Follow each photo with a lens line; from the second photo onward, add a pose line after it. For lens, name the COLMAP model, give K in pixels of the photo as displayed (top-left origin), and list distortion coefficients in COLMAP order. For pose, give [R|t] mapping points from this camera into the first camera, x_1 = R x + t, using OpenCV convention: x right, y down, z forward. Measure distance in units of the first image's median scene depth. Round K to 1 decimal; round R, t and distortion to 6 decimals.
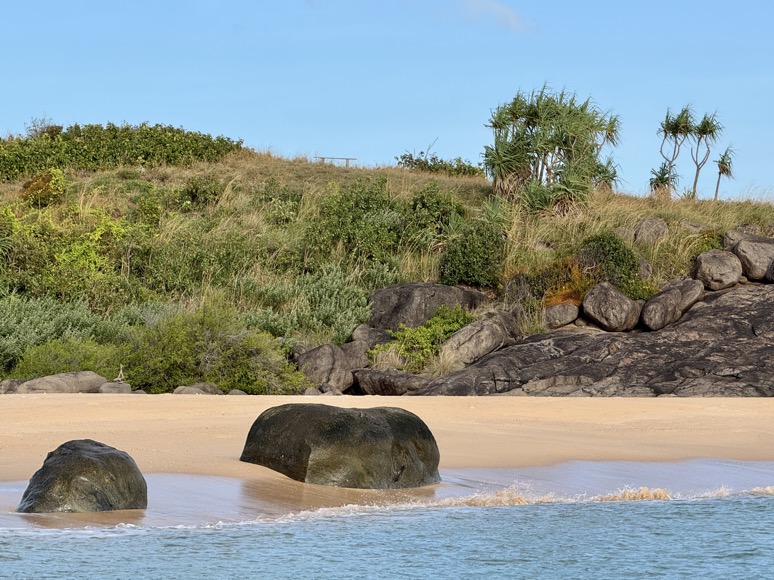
lens RADIAL K [[2808.3, 0, 387.0], [0, 2808.3, 290.0], [0, 0, 1]] dist [0.287799, 0.601692]
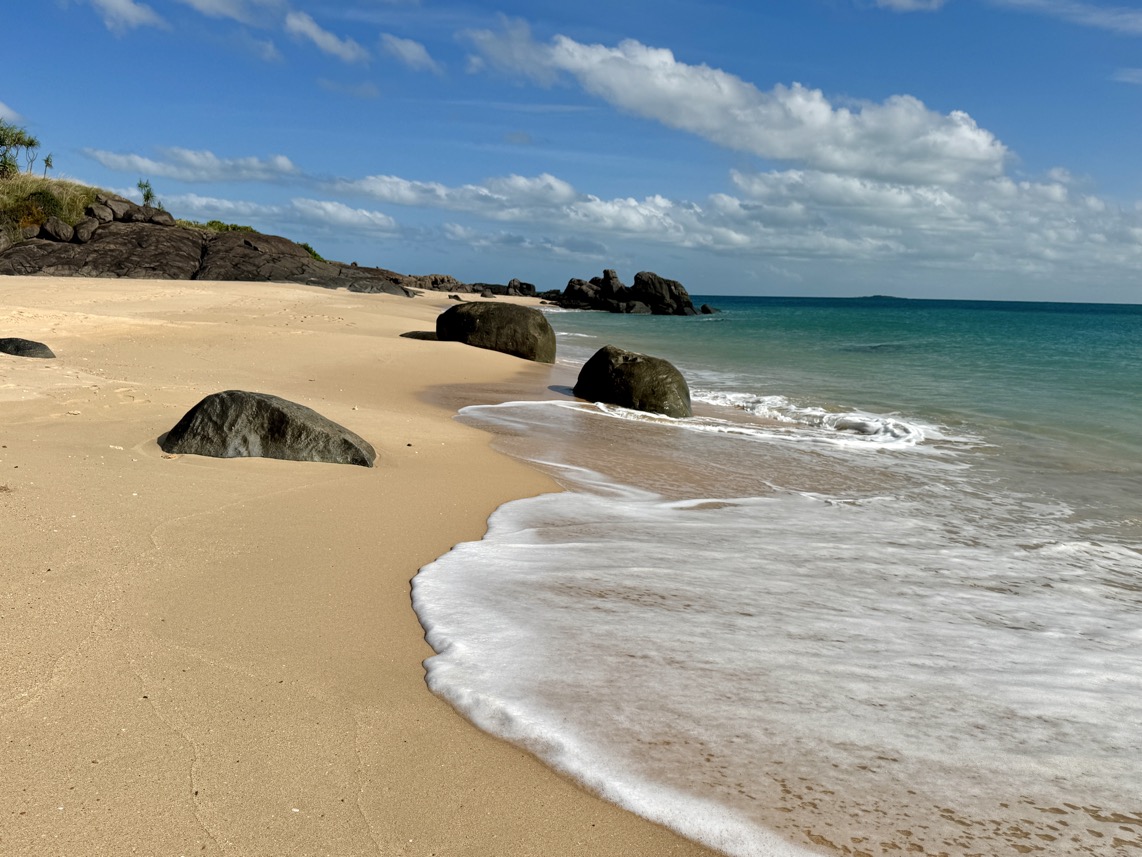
lens RADIAL K [[947.3, 0, 571.0], [0, 947.3, 428.5], [0, 0, 1]] dist [-0.005480, -0.005498]
pose [[0.723073, -0.081893, 0.685900, -0.118273], [-0.054203, 0.983160, 0.174525, 0.007889], [-0.688642, -0.163372, 0.706457, 0.259662]]
